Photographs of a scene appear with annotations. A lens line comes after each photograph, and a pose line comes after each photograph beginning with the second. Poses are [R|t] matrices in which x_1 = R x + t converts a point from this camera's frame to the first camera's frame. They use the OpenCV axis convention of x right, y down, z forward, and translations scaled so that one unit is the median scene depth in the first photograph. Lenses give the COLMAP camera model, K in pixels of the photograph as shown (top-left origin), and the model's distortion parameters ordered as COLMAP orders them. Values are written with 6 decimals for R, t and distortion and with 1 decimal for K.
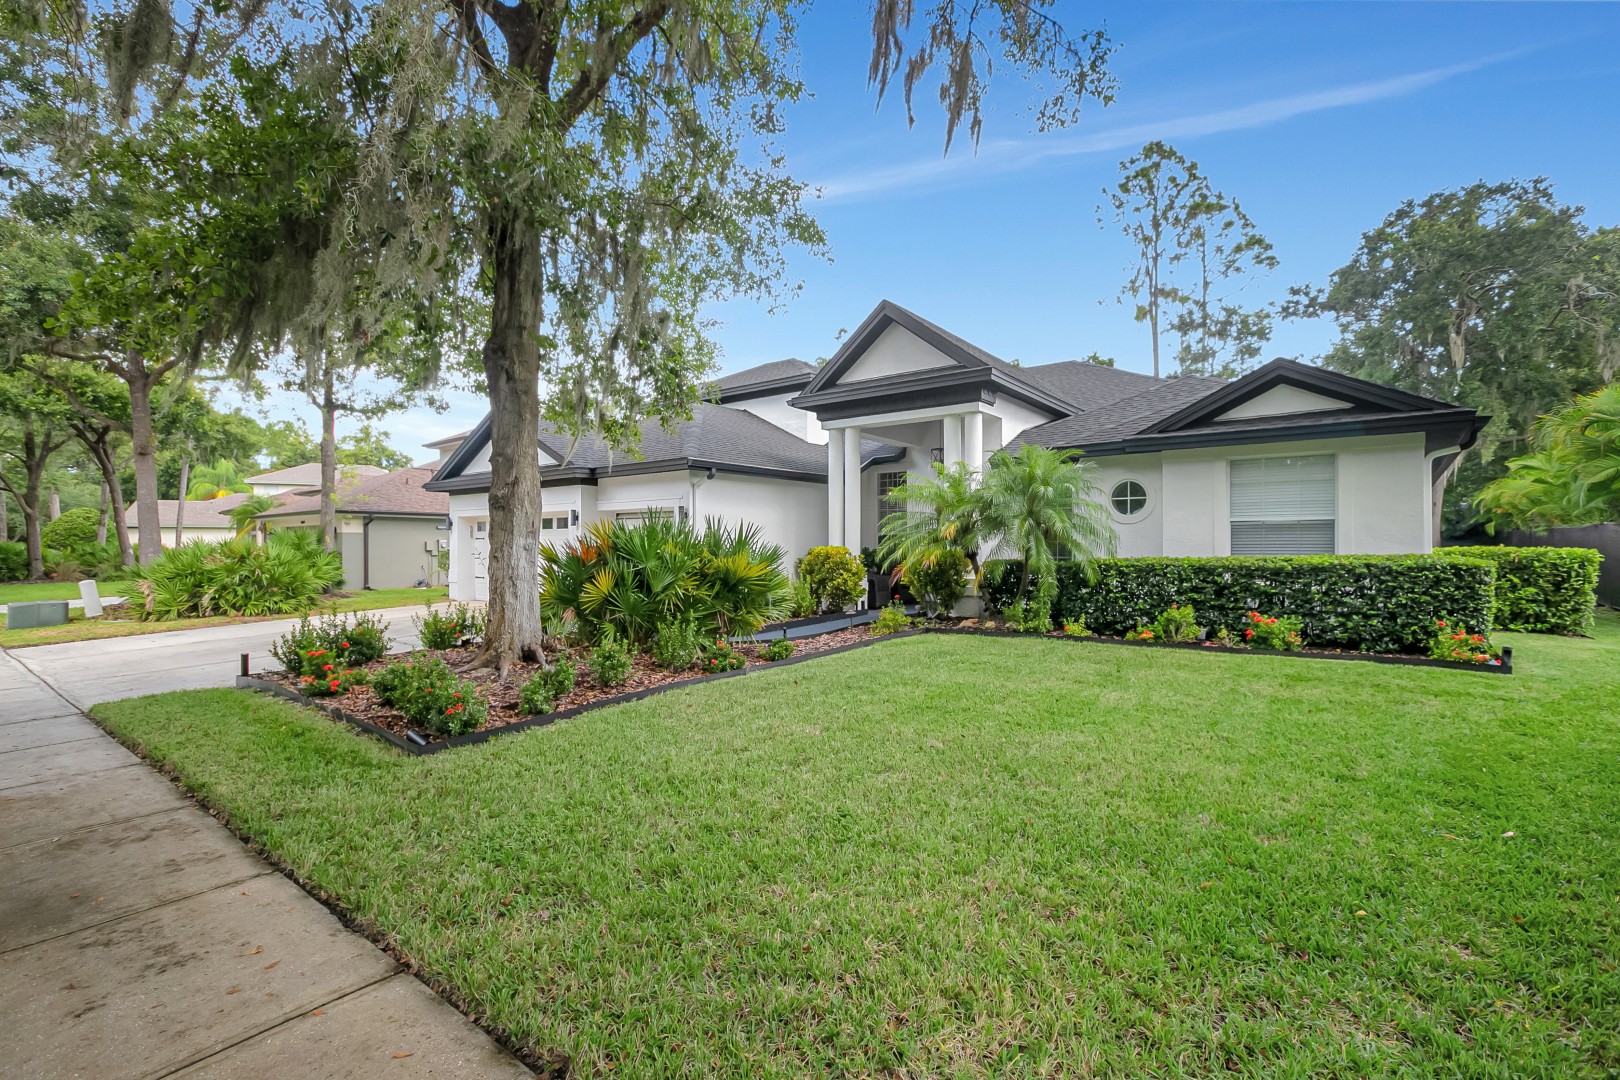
lens RADIAL K [[744.5, 0, 814.2], [0, 744.5, 539.7], [0, 0, 1]] dist [-0.002052, 0.000948]
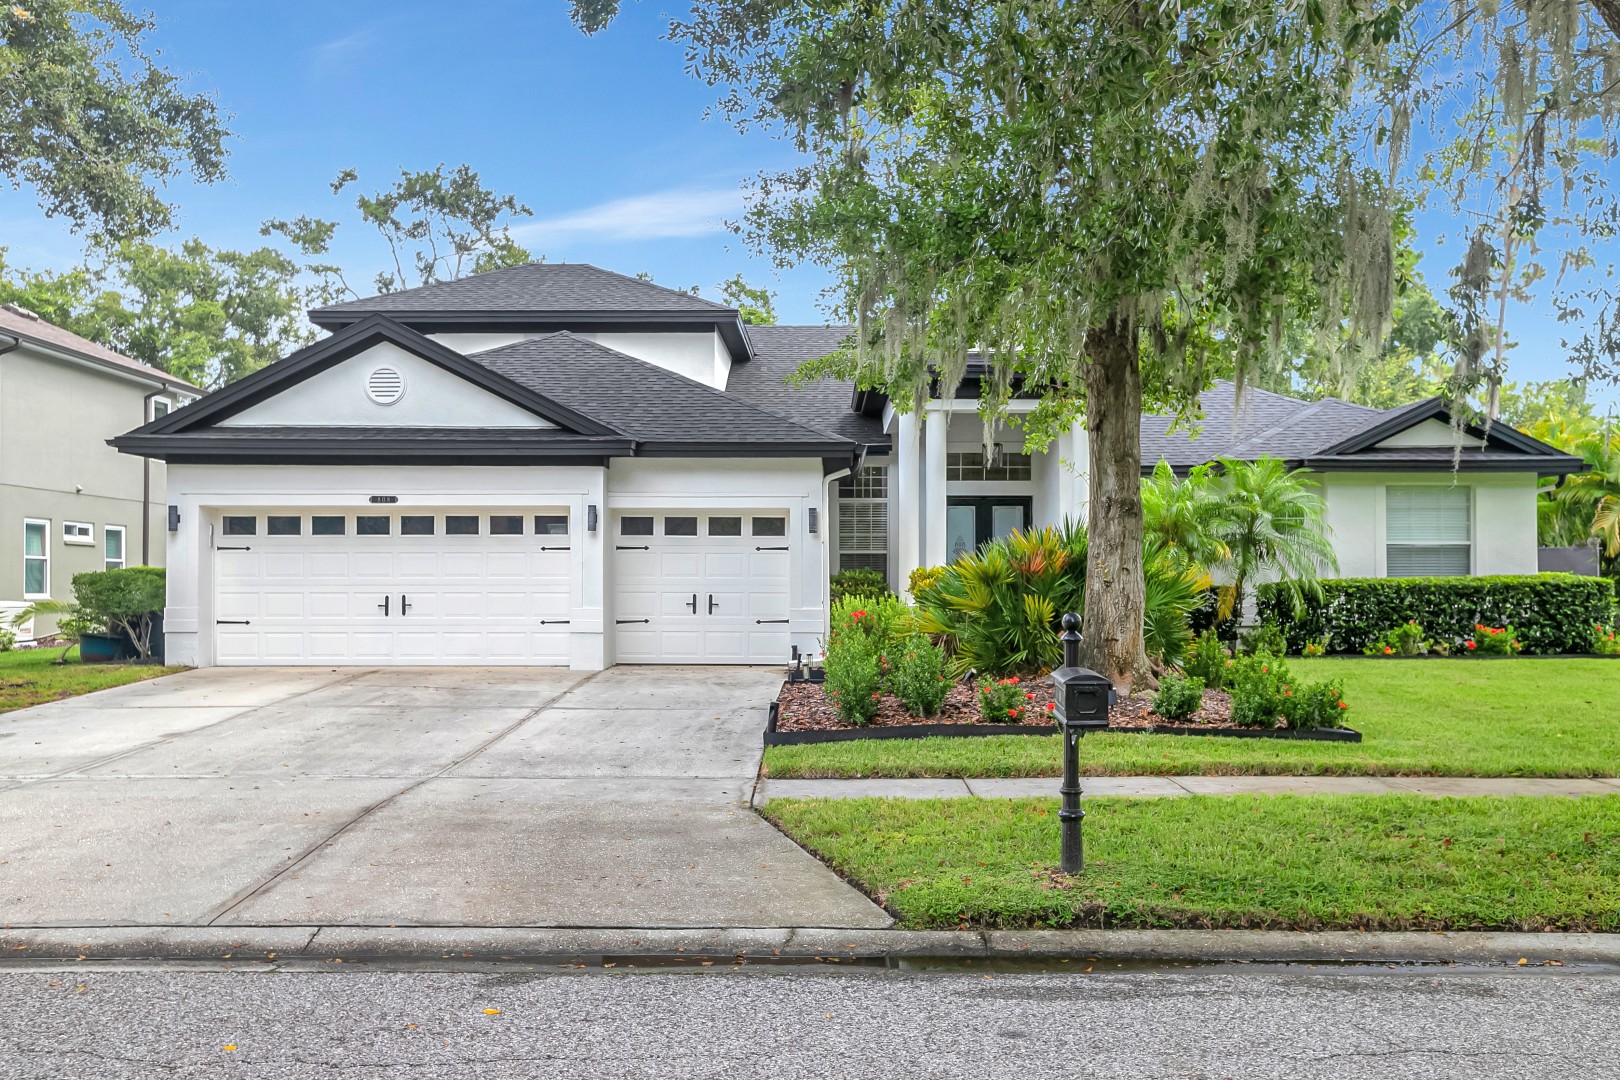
lens RADIAL K [[1540.2, 0, 810.0], [0, 1540.2, 540.0], [0, 0, 1]] dist [0.010642, 0.007097]
pose [[0.795794, 0.023726, 0.605103, -1.145651], [-0.007622, 0.999545, -0.029167, 0.031068], [-0.605520, 0.018599, 0.795613, -0.179483]]
